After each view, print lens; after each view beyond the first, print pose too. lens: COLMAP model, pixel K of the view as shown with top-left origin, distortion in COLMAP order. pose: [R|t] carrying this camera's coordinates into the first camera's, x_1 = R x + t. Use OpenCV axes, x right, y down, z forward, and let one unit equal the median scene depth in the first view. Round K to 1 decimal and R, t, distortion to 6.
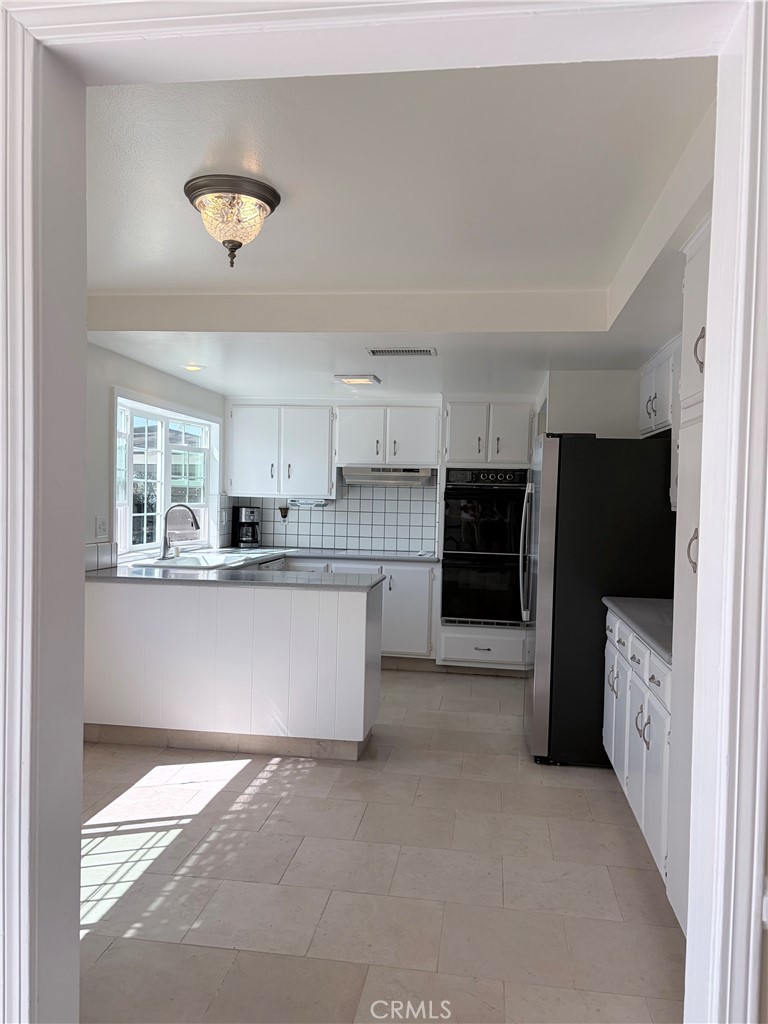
lens RADIAL K [[777.5, 0, 379.1], [0, 777.5, 514.2], [0, 0, 1]] dist [0.080698, -0.072390]
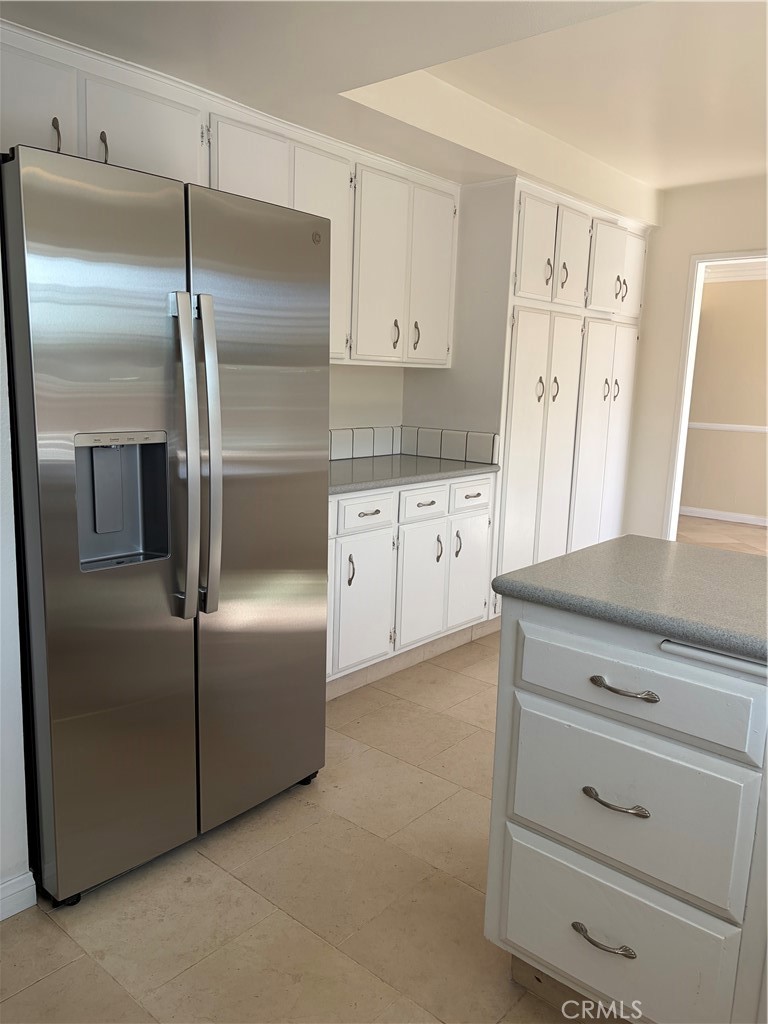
lens RADIAL K [[777.5, 0, 379.1], [0, 777.5, 514.2], [0, 0, 1]] dist [0.080698, -0.072390]
pose [[-0.840280, -0.141912, 0.523251, -0.137021], [-0.033959, 0.977016, 0.210445, -0.019294], [-0.541089, 0.159064, -0.825785, 1.429557]]
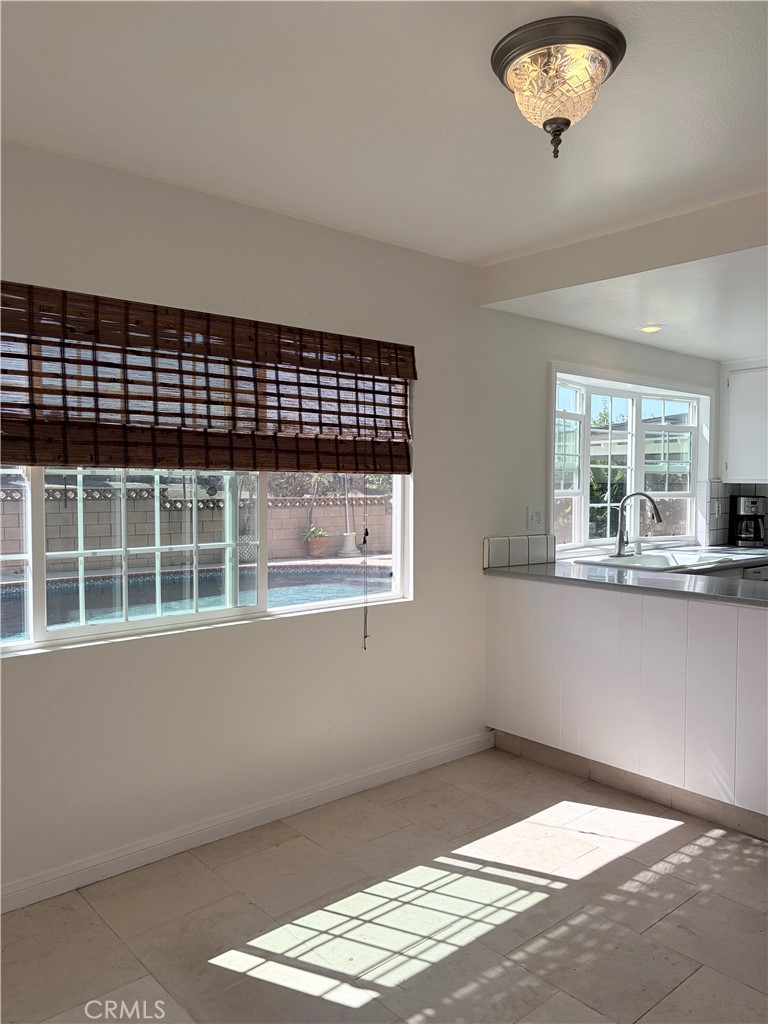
lens RADIAL K [[765.9, 0, 381.6], [0, 765.9, 515.9], [0, 0, 1]] dist [0.003241, -0.002050]
pose [[0.756755, 0.011476, -0.653597, 0.098429], [-0.003135, 0.999898, 0.013926, 0.002092], [0.653691, -0.008489, 0.756714, 0.232707]]
